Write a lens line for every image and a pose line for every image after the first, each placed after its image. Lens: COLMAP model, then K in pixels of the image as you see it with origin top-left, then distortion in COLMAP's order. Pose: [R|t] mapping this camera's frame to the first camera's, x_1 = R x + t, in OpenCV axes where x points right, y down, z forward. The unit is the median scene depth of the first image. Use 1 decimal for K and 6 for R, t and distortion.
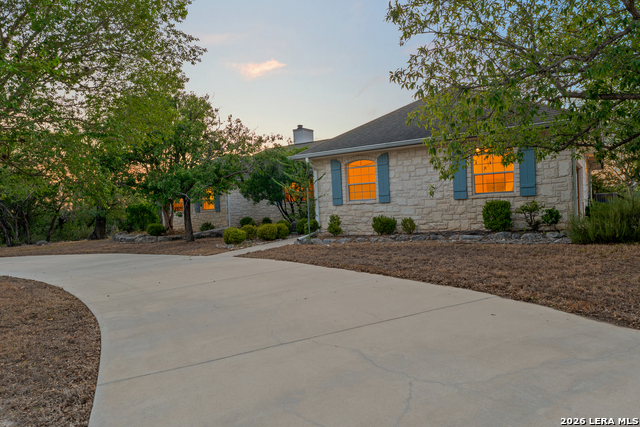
lens RADIAL K [[400.4, 0, 318.7], [0, 400.4, 216.3], [0, 0, 1]] dist [-0.004110, 0.001028]
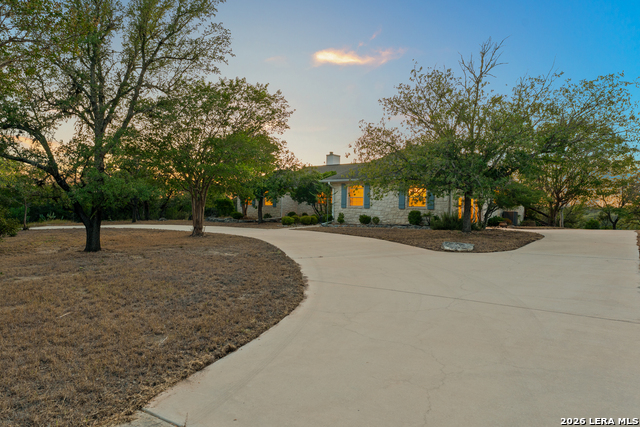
lens RADIAL K [[400.4, 0, 319.7], [0, 400.4, 212.1], [0, 0, 1]] dist [-0.004110, 0.001028]
pose [[0.993957, 0.070680, -0.083988, 0.095028], [-0.072049, 0.997311, -0.013371, 0.025626], [0.082817, 0.019341, 0.996377, -0.887098]]
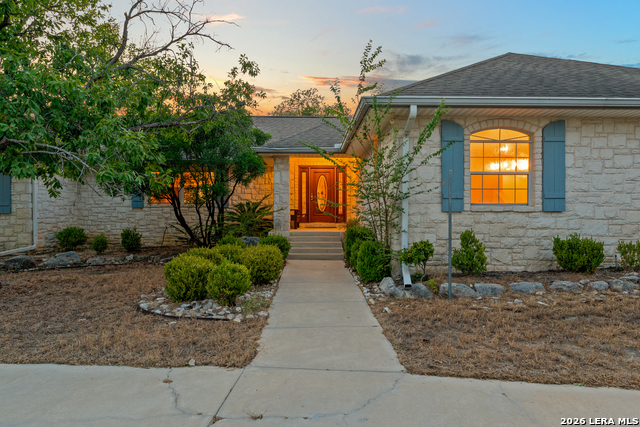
lens RADIAL K [[400.4, 0, 321.0], [0, 400.4, 212.9], [0, 0, 1]] dist [-0.004110, 0.001028]
pose [[0.816230, 0.043733, 0.576069, -0.372535], [-0.022610, 0.998785, -0.043787, -0.001385], [-0.577284, 0.022716, 0.816227, 0.687324]]
